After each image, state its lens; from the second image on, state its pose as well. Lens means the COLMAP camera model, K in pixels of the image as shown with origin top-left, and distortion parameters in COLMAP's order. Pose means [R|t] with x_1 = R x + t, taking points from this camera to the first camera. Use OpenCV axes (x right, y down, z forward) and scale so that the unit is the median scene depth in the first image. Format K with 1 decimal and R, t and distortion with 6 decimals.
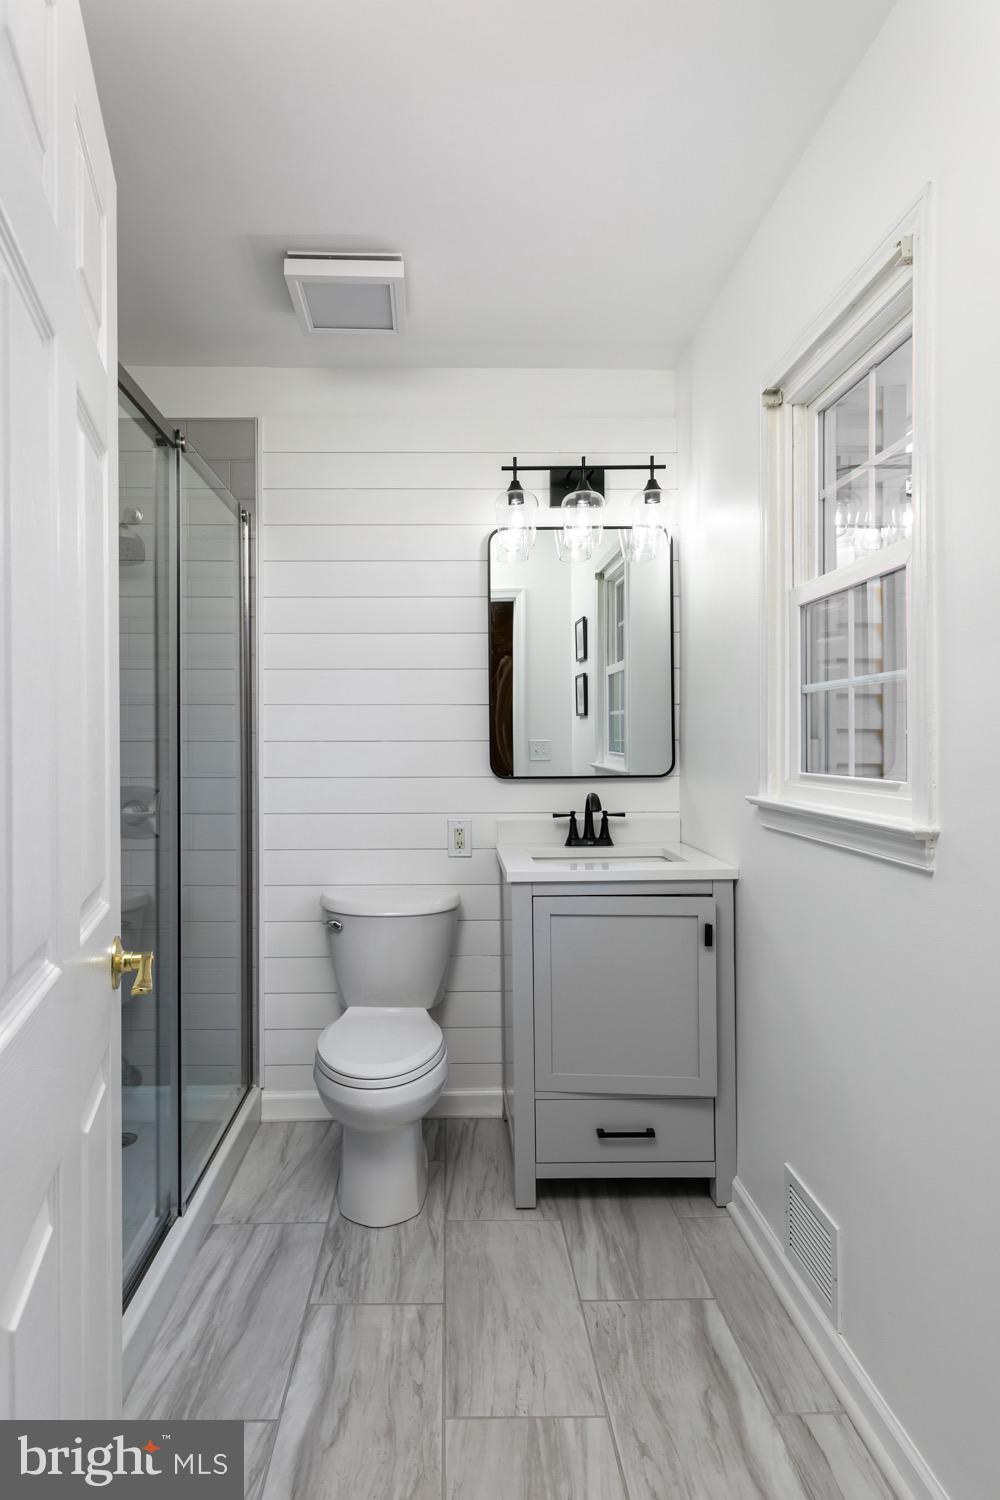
lens RADIAL K [[884.9, 0, 500.0], [0, 884.9, 750.0], [0, 0, 1]] dist [0.000285, 0.000345]
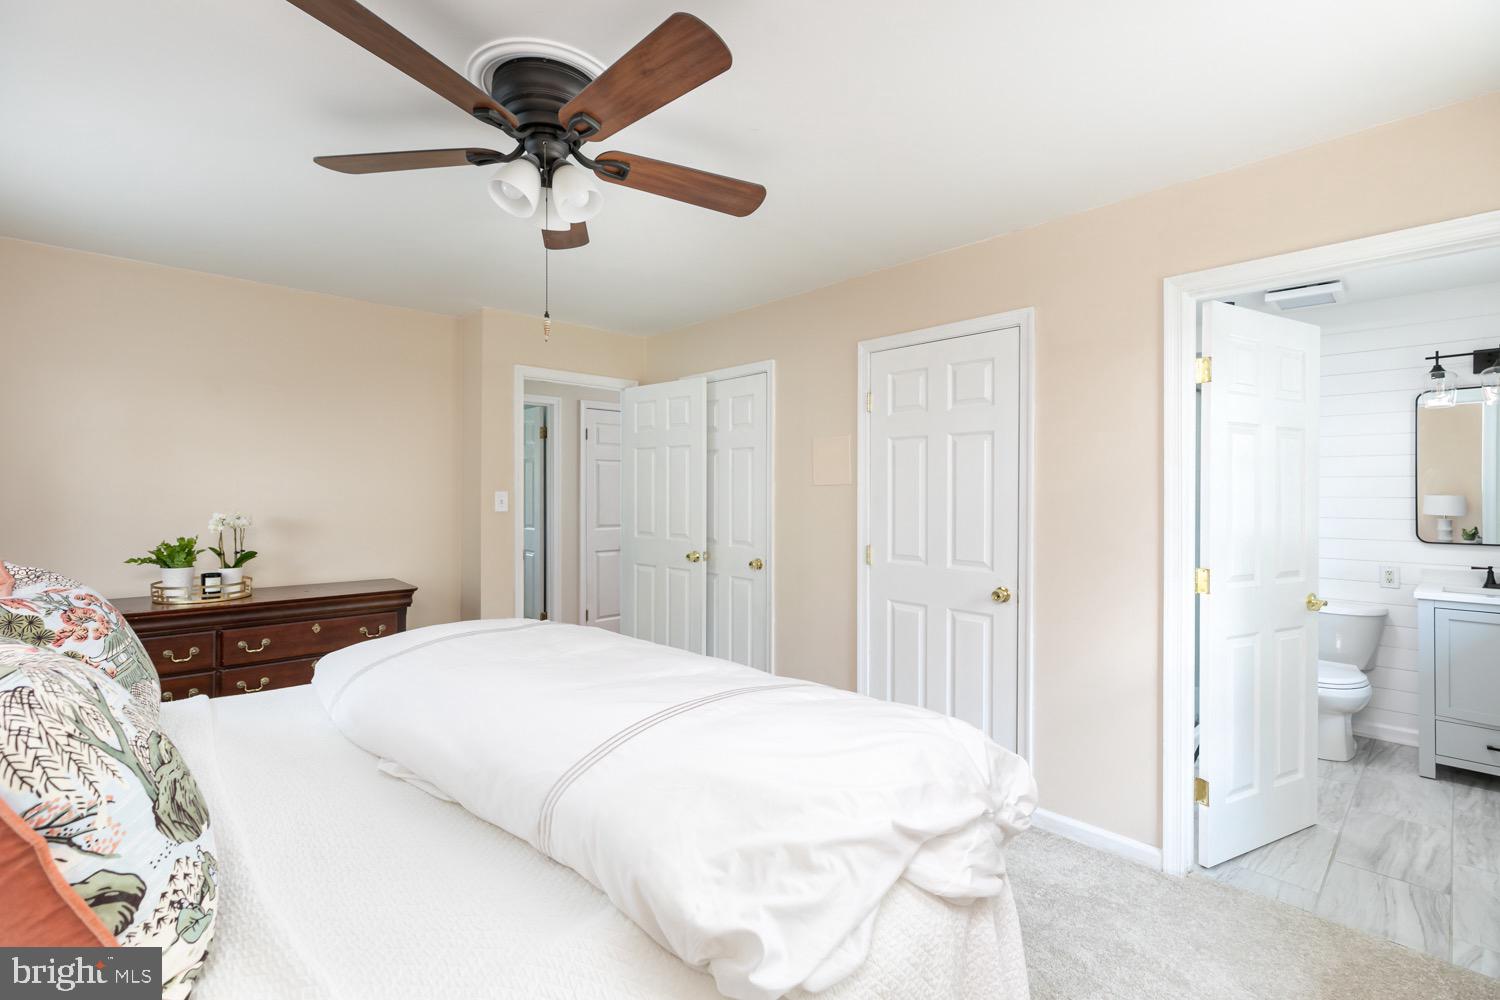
lens RADIAL K [[674.3, 0, 694.1], [0, 674.3, 494.5], [0, 0, 1]] dist [0.002040, 0.000507]
pose [[0.613303, 0.005343, -0.789829, 0.166611], [-0.014156, 0.999891, -0.004228, -0.034538], [0.789720, 0.013774, 0.613312, -0.885365]]
